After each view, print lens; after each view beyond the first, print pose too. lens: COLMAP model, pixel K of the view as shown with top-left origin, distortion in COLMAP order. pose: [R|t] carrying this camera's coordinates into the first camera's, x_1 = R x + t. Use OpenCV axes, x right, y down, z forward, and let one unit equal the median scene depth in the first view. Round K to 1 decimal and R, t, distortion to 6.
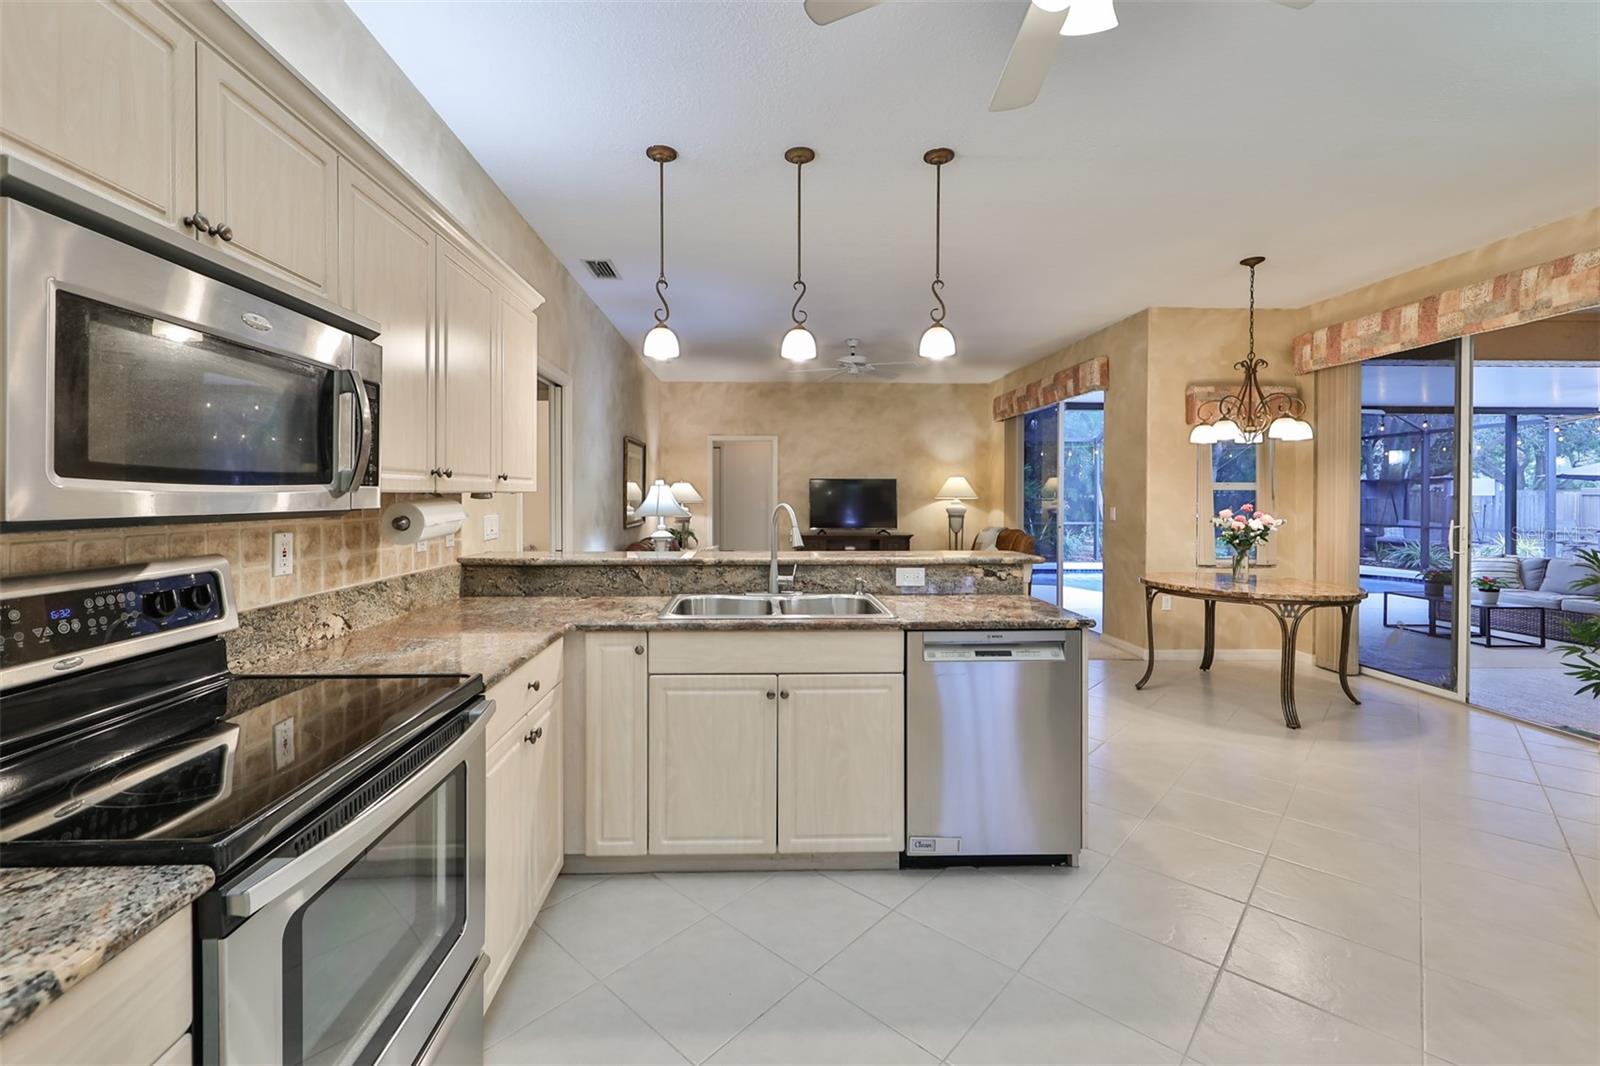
lens RADIAL K [[677.9, 0, 768.0], [0, 677.9, 503.9], [0, 0, 1]] dist [0.001026, 0.001048]
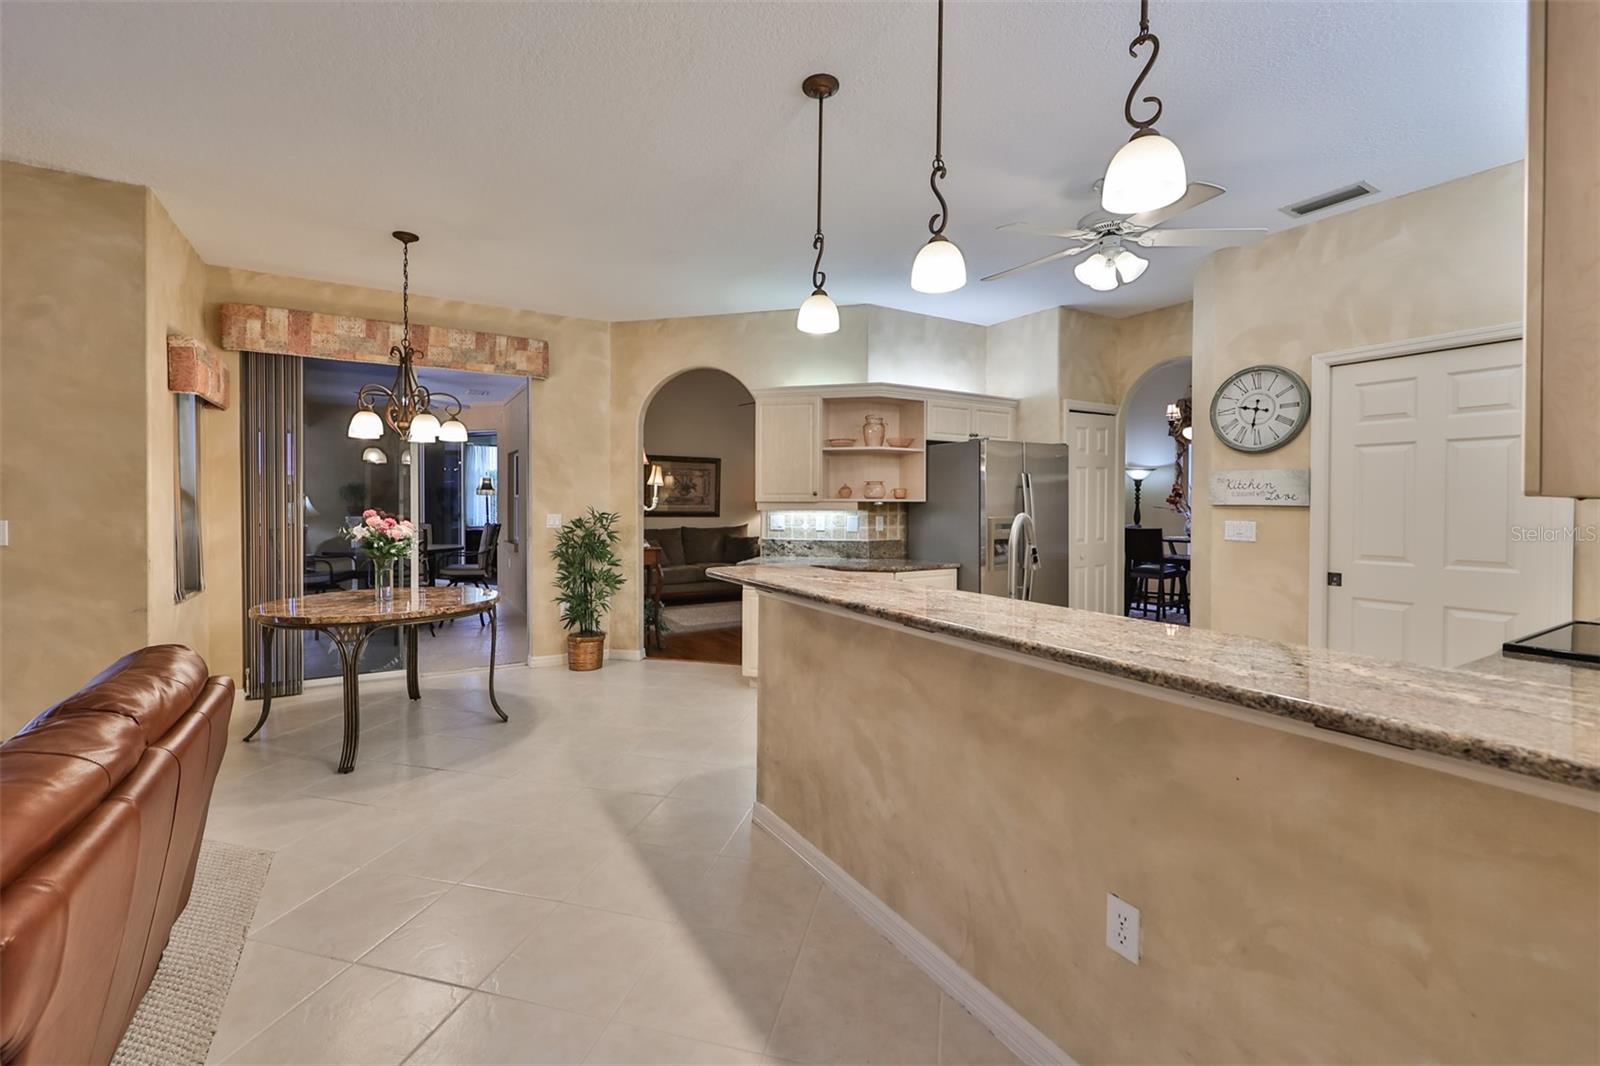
lens RADIAL K [[677.9, 0, 779.8], [0, 677.9, 506.6], [0, 0, 1]] dist [0.001026, 0.001048]
pose [[-0.477246, -0.006850, 0.878743, -0.558781], [0.004255, 0.999940, 0.010105, -0.014763], [-0.878759, 0.008561, -0.477189, 1.757494]]
